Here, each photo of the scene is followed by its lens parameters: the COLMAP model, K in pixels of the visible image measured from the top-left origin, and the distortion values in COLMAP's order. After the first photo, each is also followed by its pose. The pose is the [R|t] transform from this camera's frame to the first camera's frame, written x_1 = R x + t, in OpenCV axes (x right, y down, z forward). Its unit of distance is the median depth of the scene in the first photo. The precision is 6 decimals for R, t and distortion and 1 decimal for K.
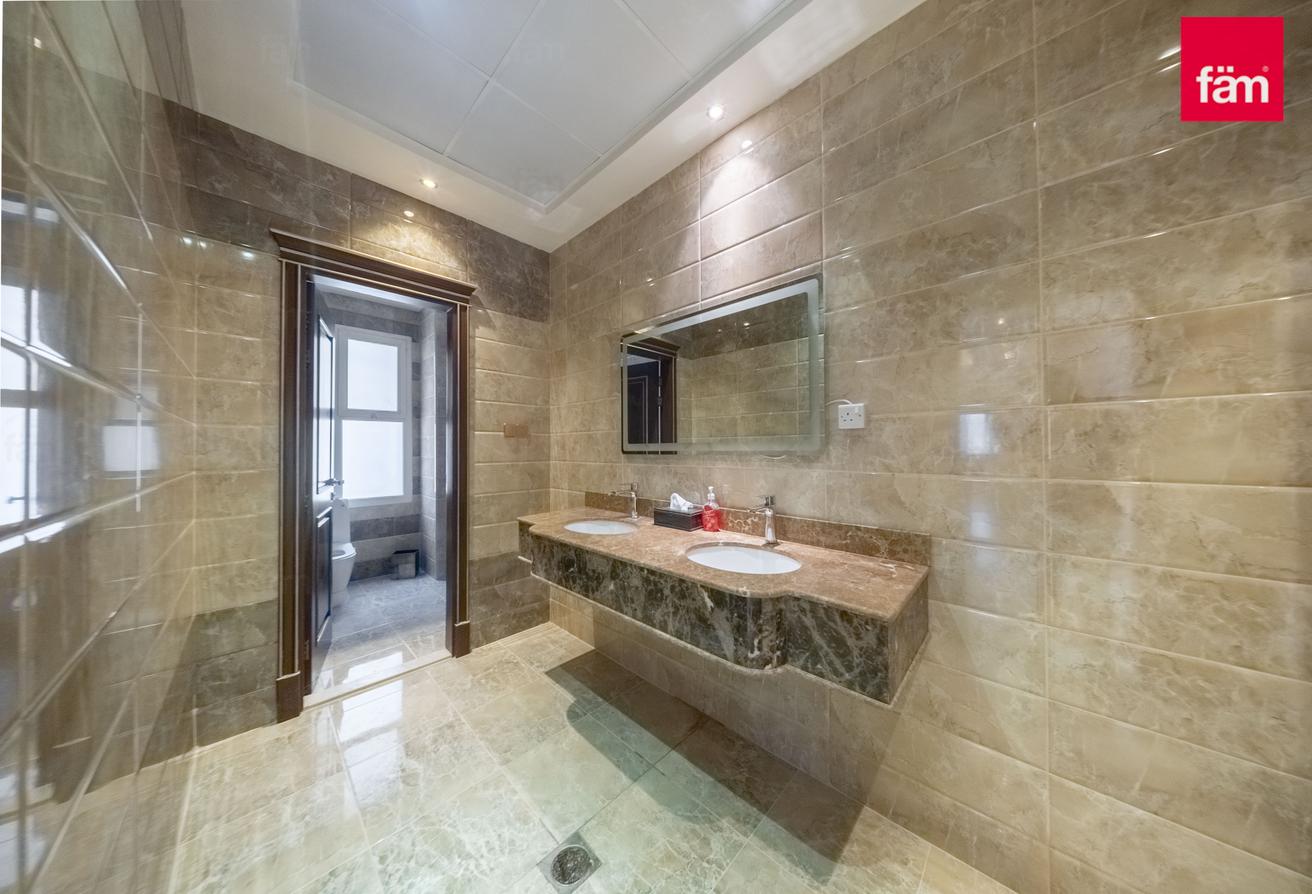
lens RADIAL K [[394.8, 0, 657.8], [0, 394.8, 450.2], [0, 0, 1]] dist [0.000492, -0.000871]
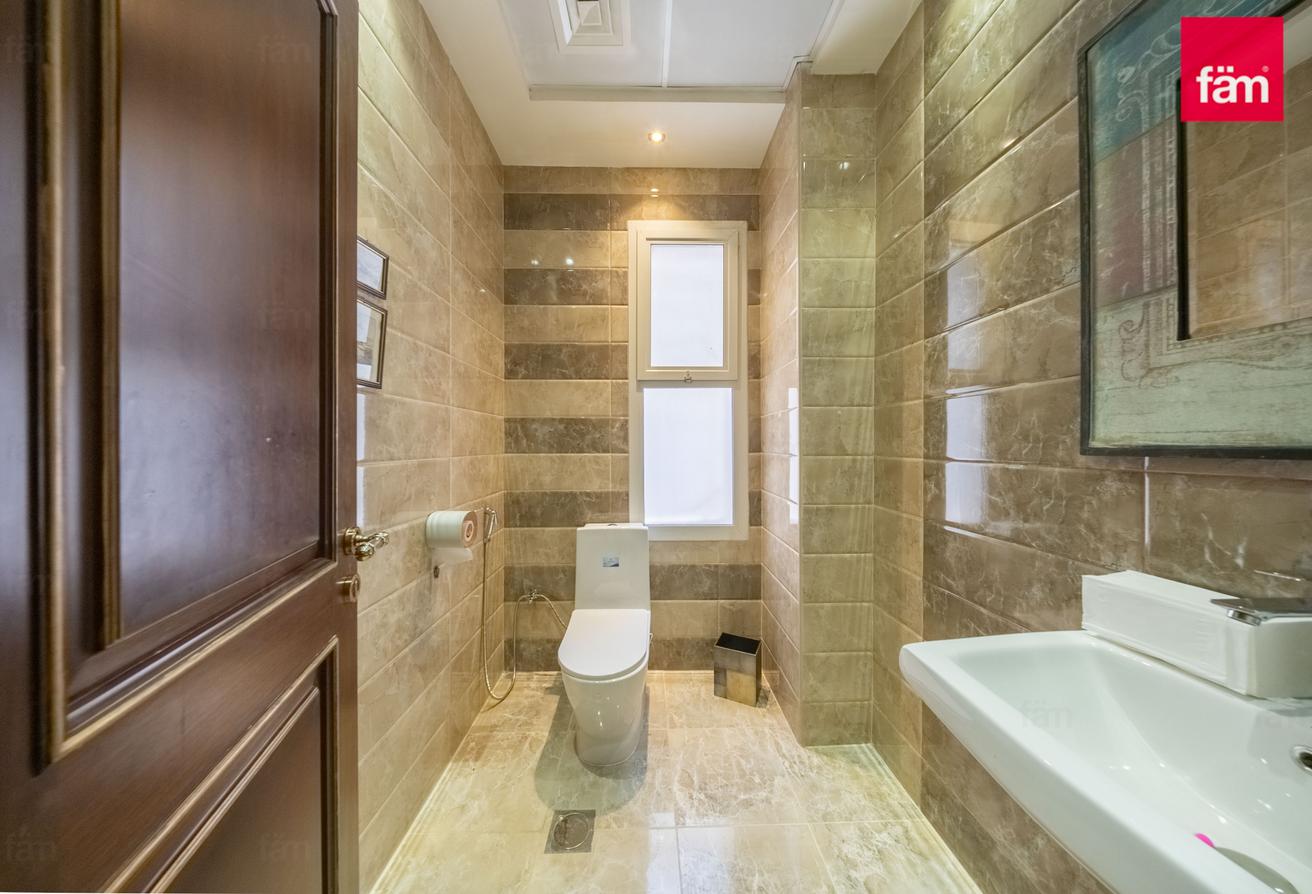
lens RADIAL K [[394.8, 0, 652.3], [0, 394.8, 440.4], [0, 0, 1]] dist [0.000492, -0.000871]
pose [[0.712912, 0.002241, -0.701250, -0.352727], [0.003300, 0.999973, 0.006550, -0.005990], [0.701246, -0.006983, 0.712885, 0.549001]]
